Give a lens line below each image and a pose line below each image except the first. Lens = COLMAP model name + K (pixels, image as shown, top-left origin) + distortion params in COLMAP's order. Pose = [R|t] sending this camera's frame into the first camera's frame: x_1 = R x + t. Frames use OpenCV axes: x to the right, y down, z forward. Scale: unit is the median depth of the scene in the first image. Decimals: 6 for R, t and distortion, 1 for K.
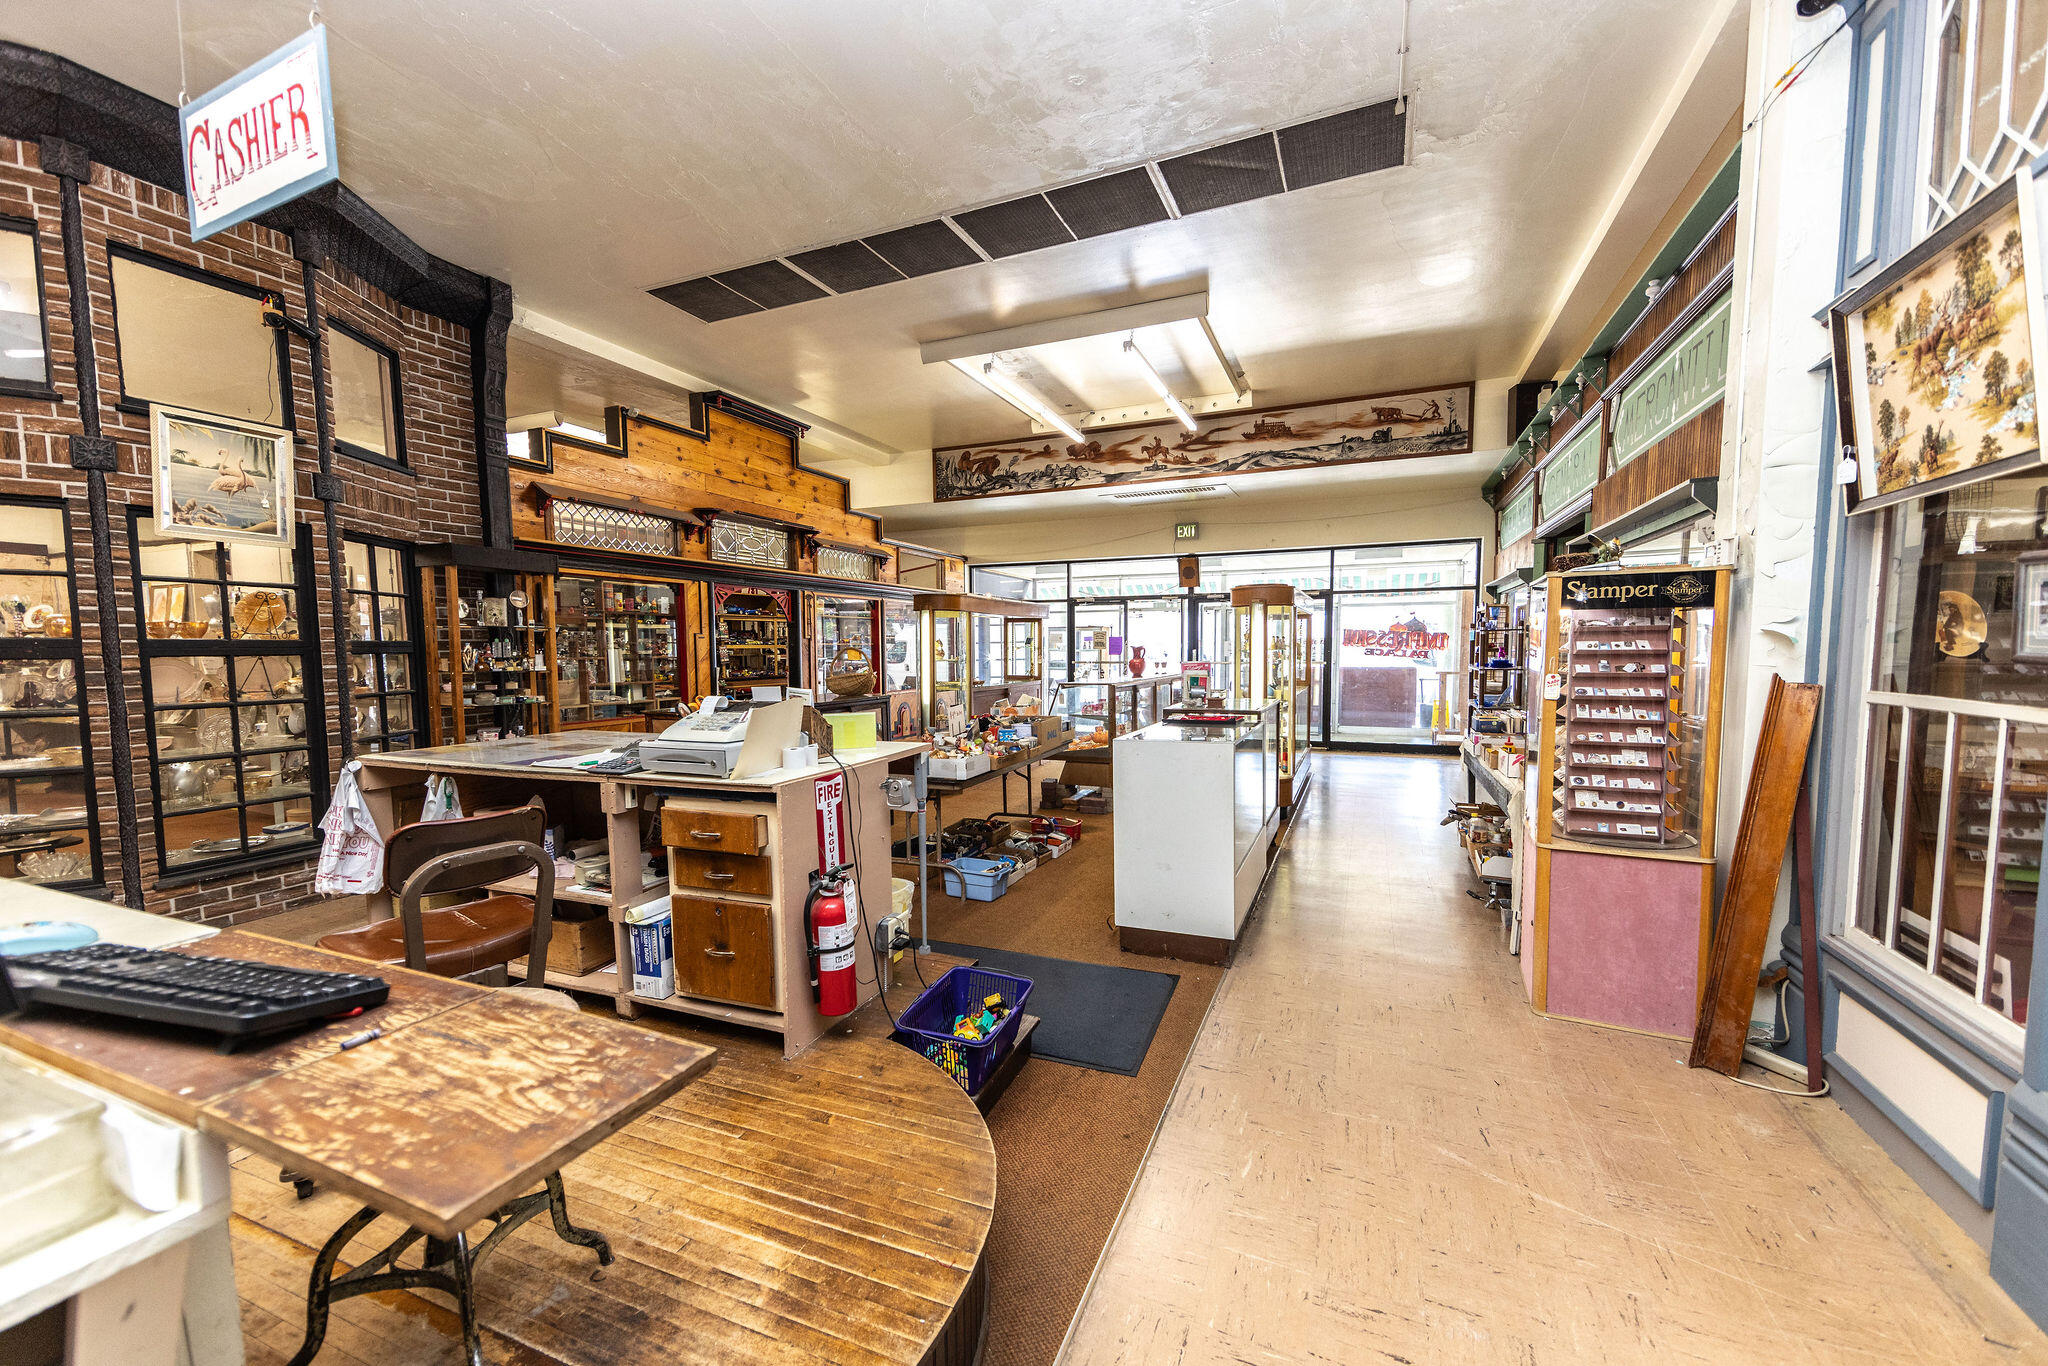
lens RADIAL K [[782.0, 0, 1031.5], [0, 782.0, 704.8], [0, 0, 1]] dist [0.030176, -0.009115]
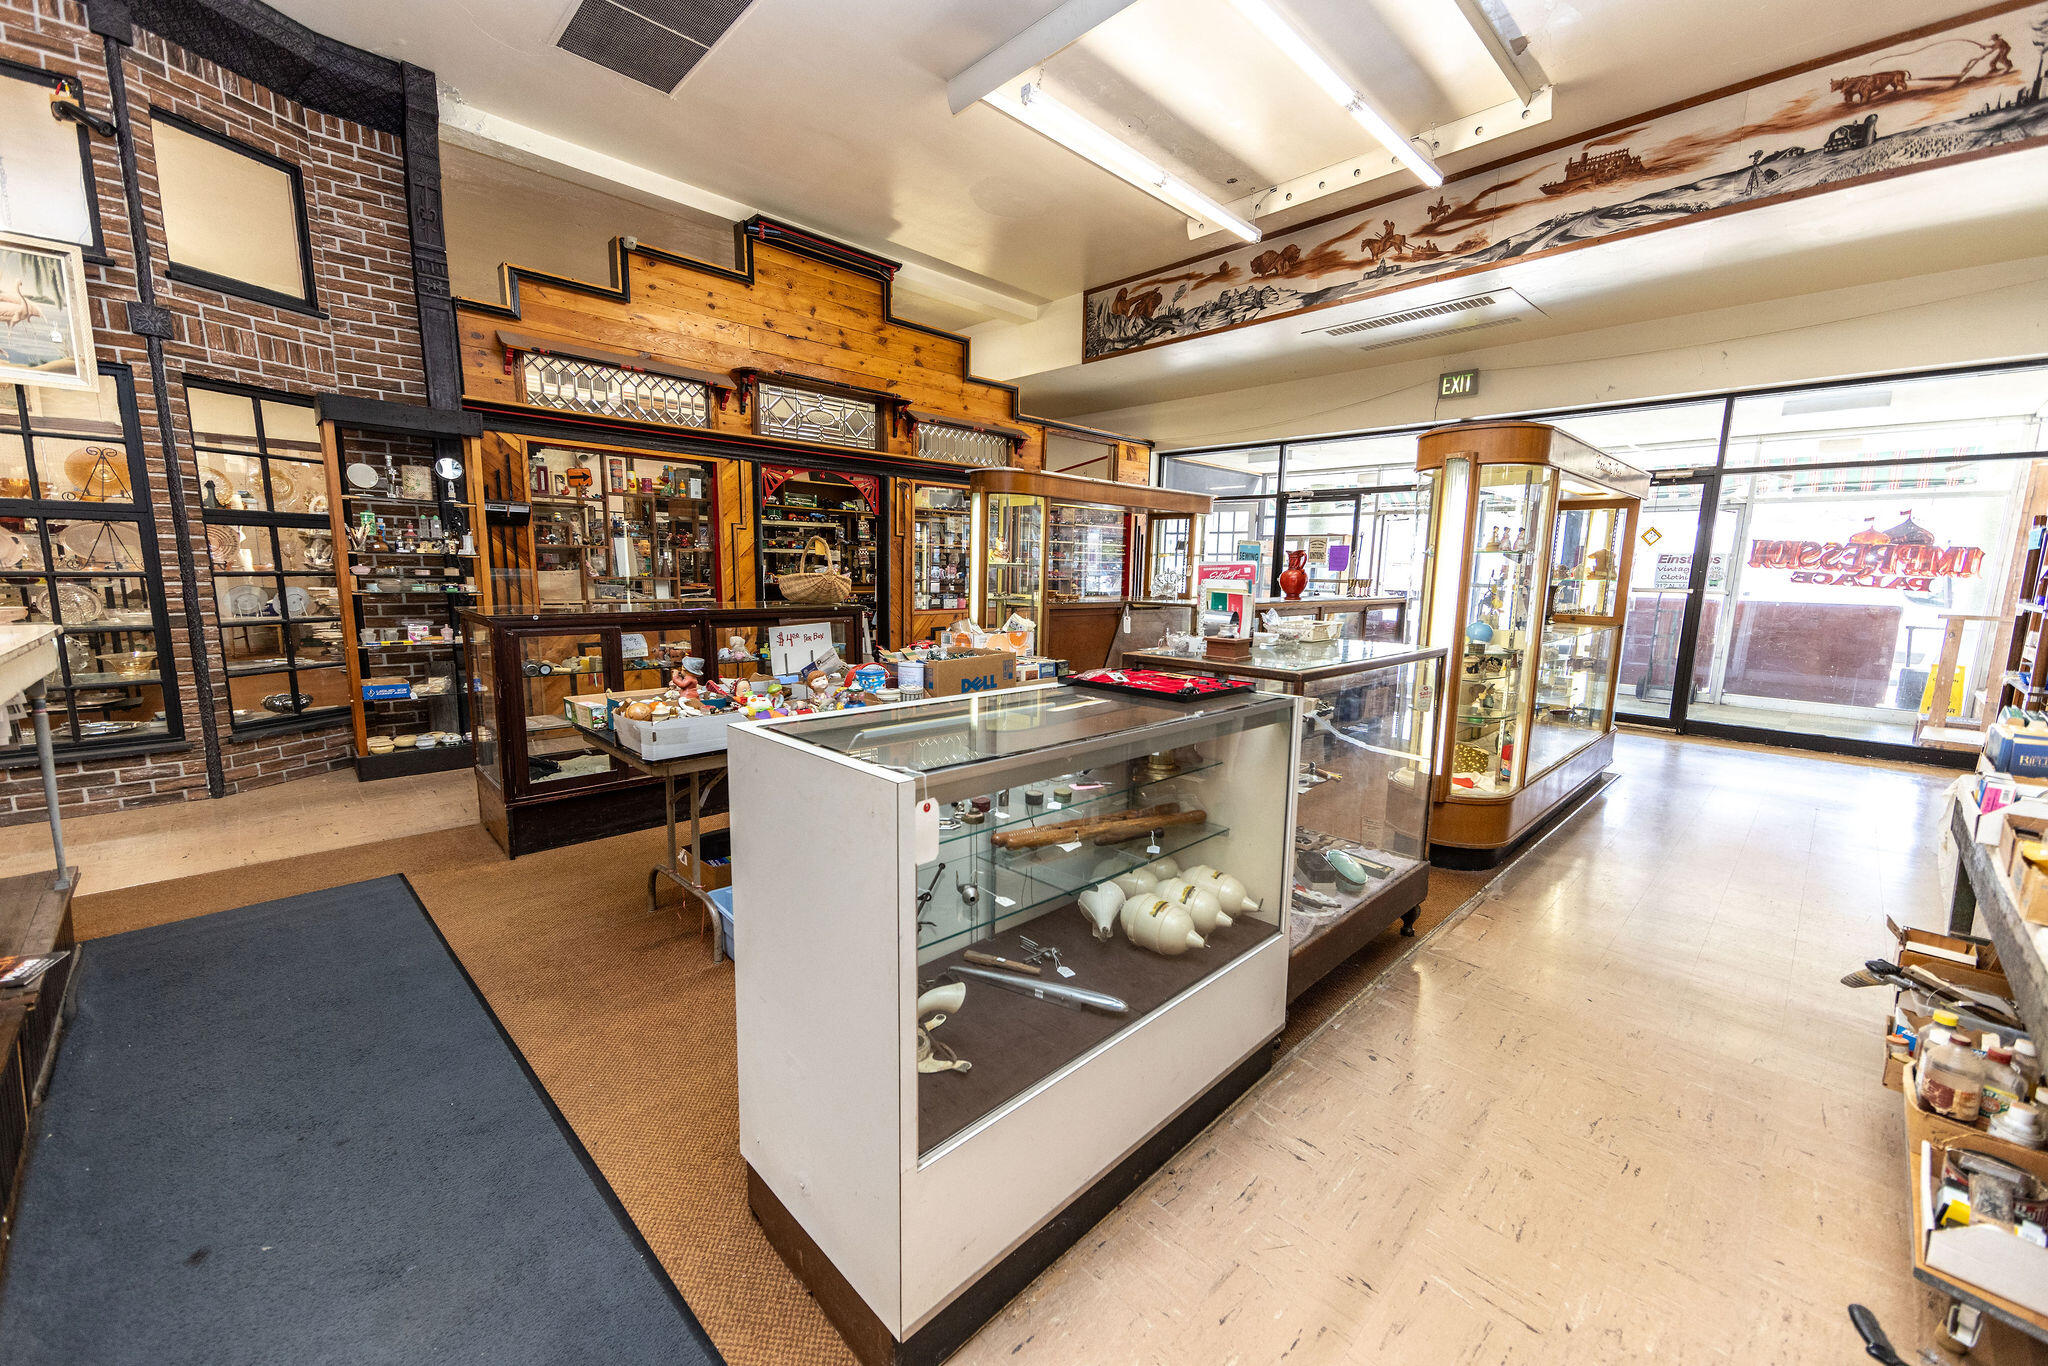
lens RADIAL K [[782.0, 0, 1024.9], [0, 782.0, 683.3], [0, 0, 1]] dist [0.030176, -0.009115]
pose [[0.923179, 0.082675, -0.375373, 0.211256], [-0.054865, 0.994937, 0.084201, -0.008866], [0.380434, -0.057138, 0.923041, 0.364090]]
